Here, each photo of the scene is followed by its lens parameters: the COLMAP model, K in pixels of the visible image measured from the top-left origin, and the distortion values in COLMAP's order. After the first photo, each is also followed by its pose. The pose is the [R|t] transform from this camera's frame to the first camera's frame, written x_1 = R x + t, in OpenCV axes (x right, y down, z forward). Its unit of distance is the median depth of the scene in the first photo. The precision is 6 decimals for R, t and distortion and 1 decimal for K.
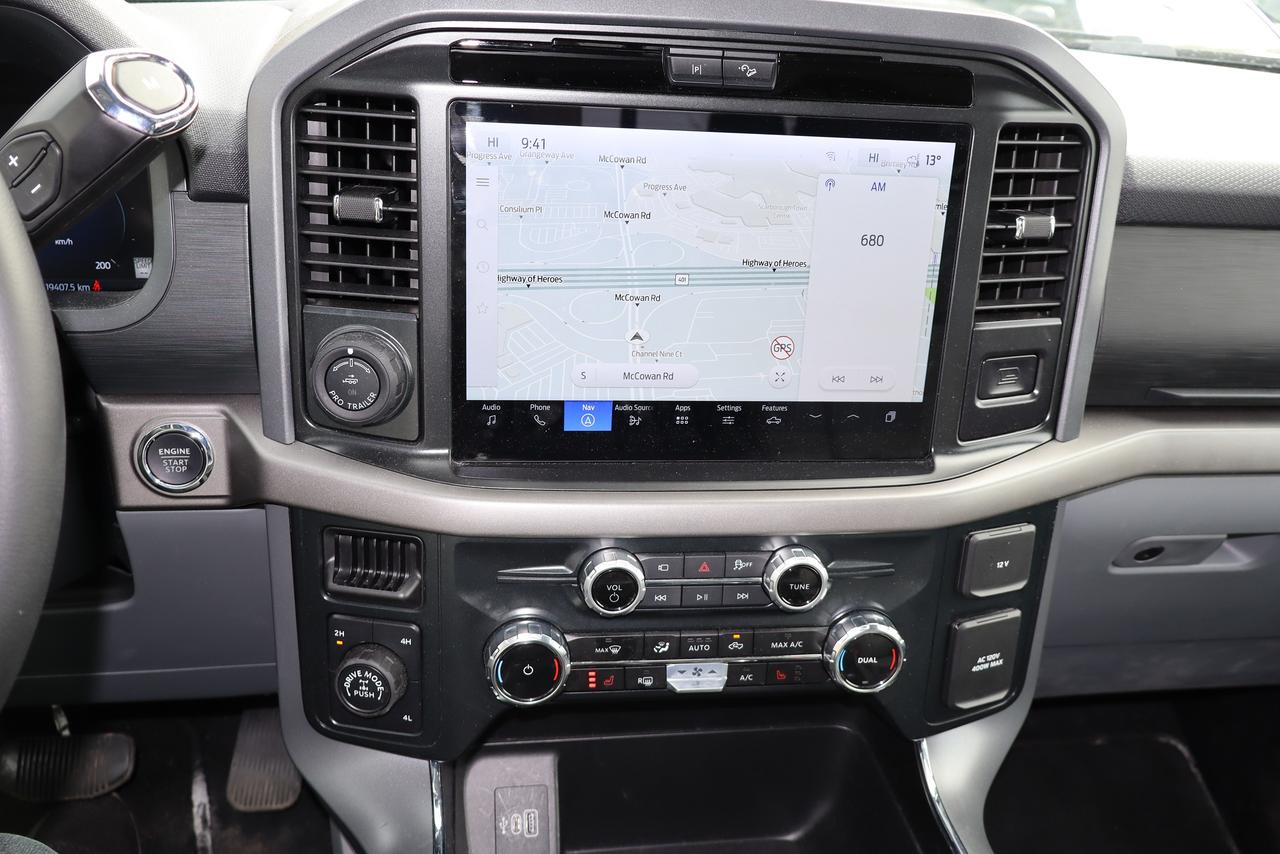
lens RADIAL K [[1076.6, 0, 650.1], [0, 1076.6, 421.3], [0, 0, 1]] dist [-0.012698, 0.015249]
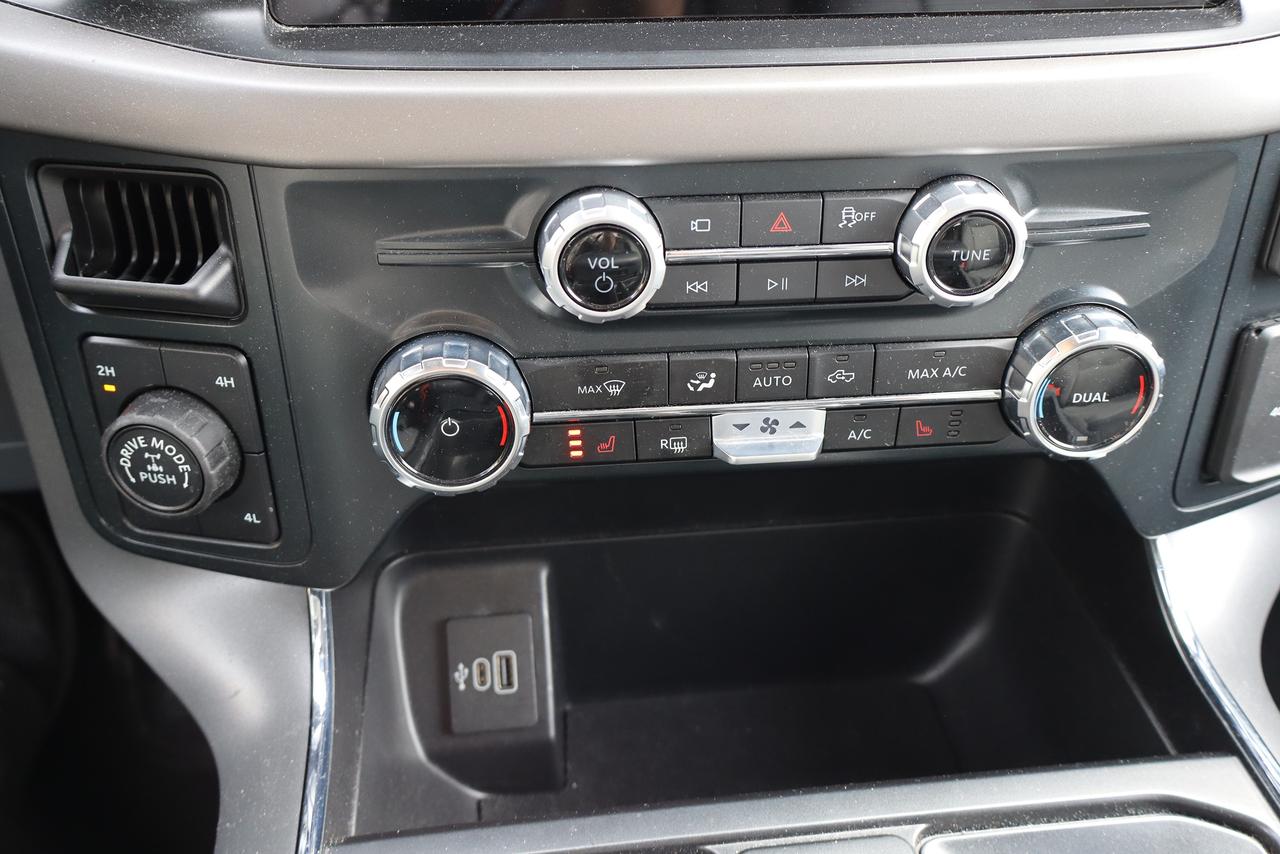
lens RADIAL K [[1139.7, 0, 638.2], [0, 1139.7, 423.3], [0, 0, 1]] dist [0.000972, -0.020956]
pose [[0.997835, -0.023314, -0.061501, 0.013524], [0.035210, 0.979144, 0.200094, 0.116840], [0.055554, -0.201826, 0.977845, 0.444592]]
